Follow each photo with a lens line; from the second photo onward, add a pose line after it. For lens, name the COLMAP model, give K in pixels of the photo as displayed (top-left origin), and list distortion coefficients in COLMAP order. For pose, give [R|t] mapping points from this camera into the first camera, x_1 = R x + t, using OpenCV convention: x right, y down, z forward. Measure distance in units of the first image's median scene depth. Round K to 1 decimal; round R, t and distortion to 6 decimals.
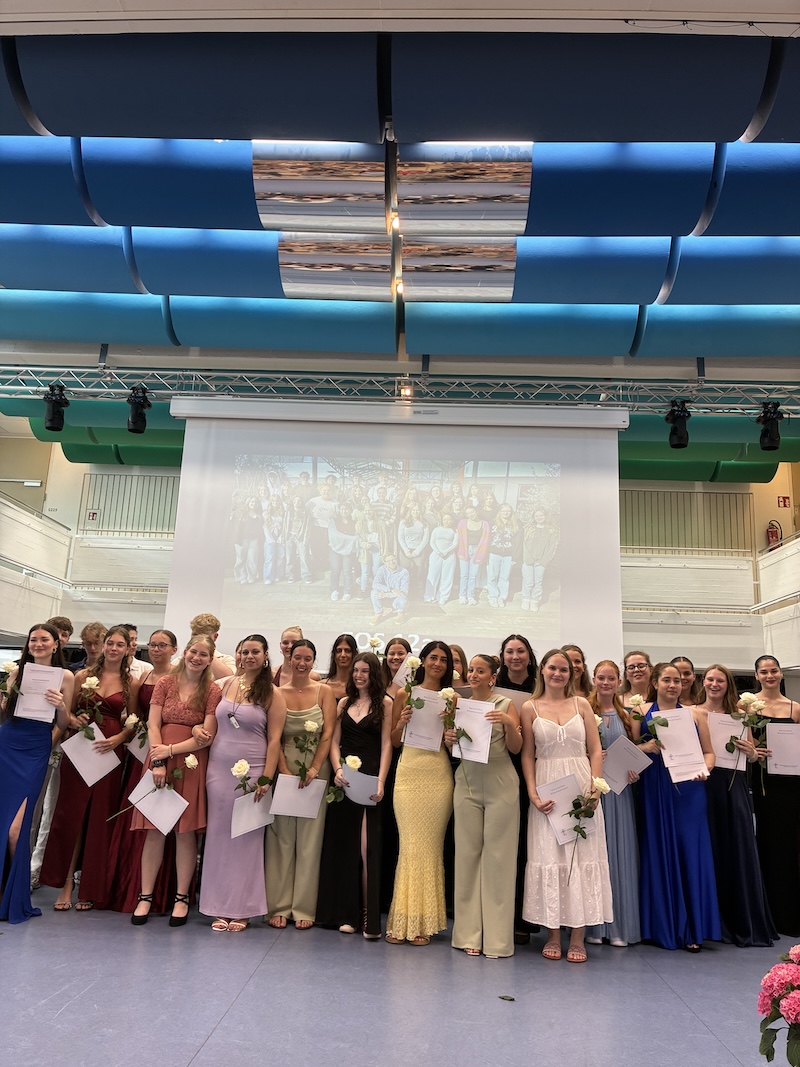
lens RADIAL K [[811.1, 0, 391.4], [0, 811.1, 529.5], [0, 0, 1]] dist [0.037798, -0.046077]
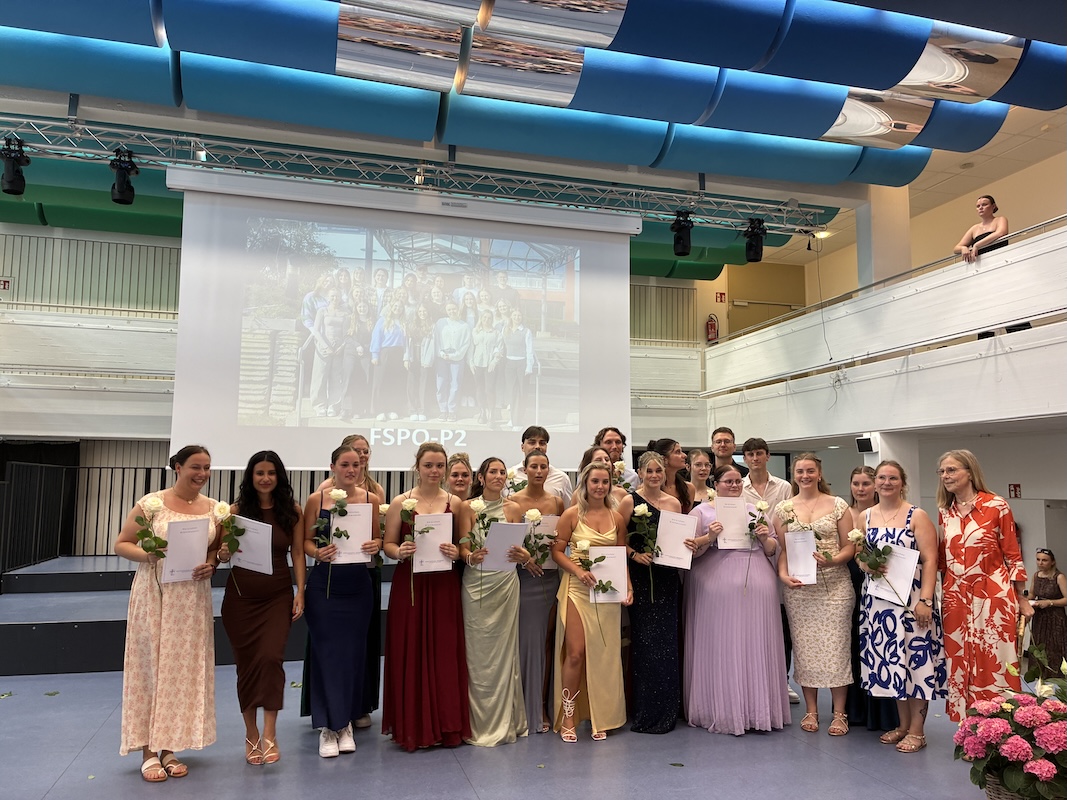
lens RADIAL K [[811.1, 0, 544.3], [0, 811.1, 398.7], [0, 0, 1]] dist [0.037798, -0.046077]
pose [[0.944886, -0.005820, 0.327347, -0.177042], [-0.036192, 0.991857, 0.122104, -0.035428], [-0.325392, -0.127222, 0.936981, 0.010589]]
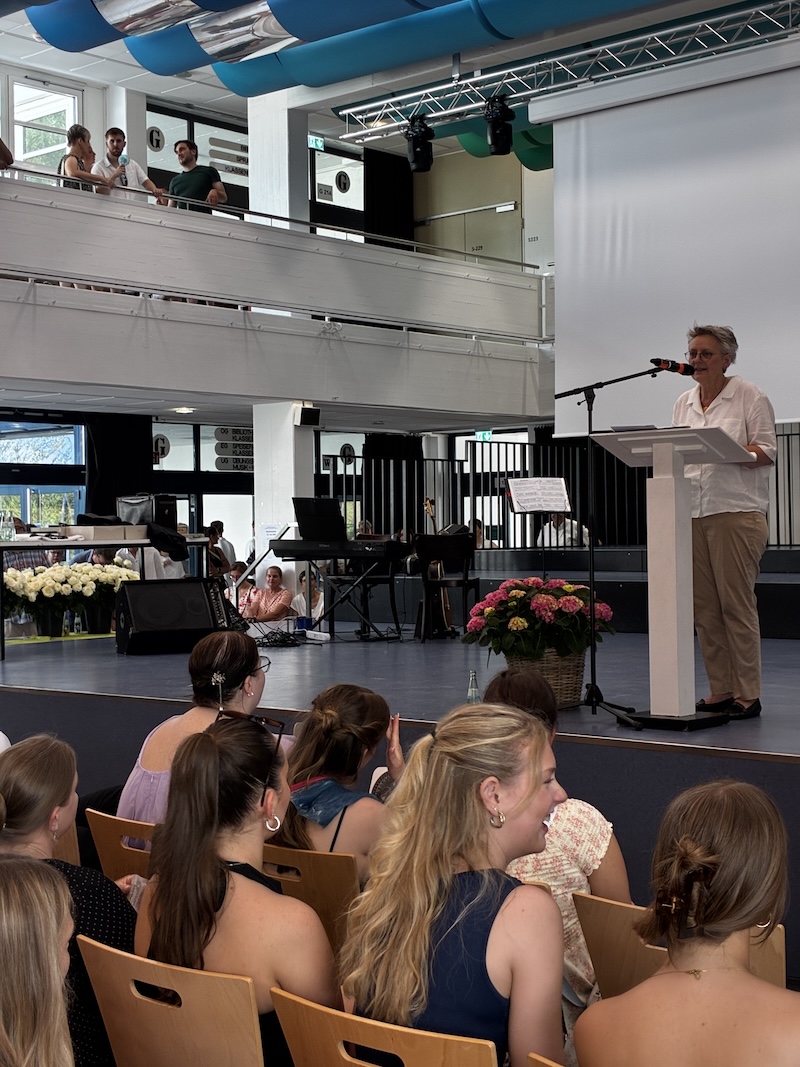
lens RADIAL K [[1594.7, 0, 400.1], [0, 1594.7, 534.3], [0, 0, 1]] dist [0.034608, 0.000000]
pose [[0.776360, -0.050401, -0.628271, 0.583611], [0.188921, 0.969575, 0.155670, -0.020529], [0.601310, -0.239550, 0.762261, -0.348118]]
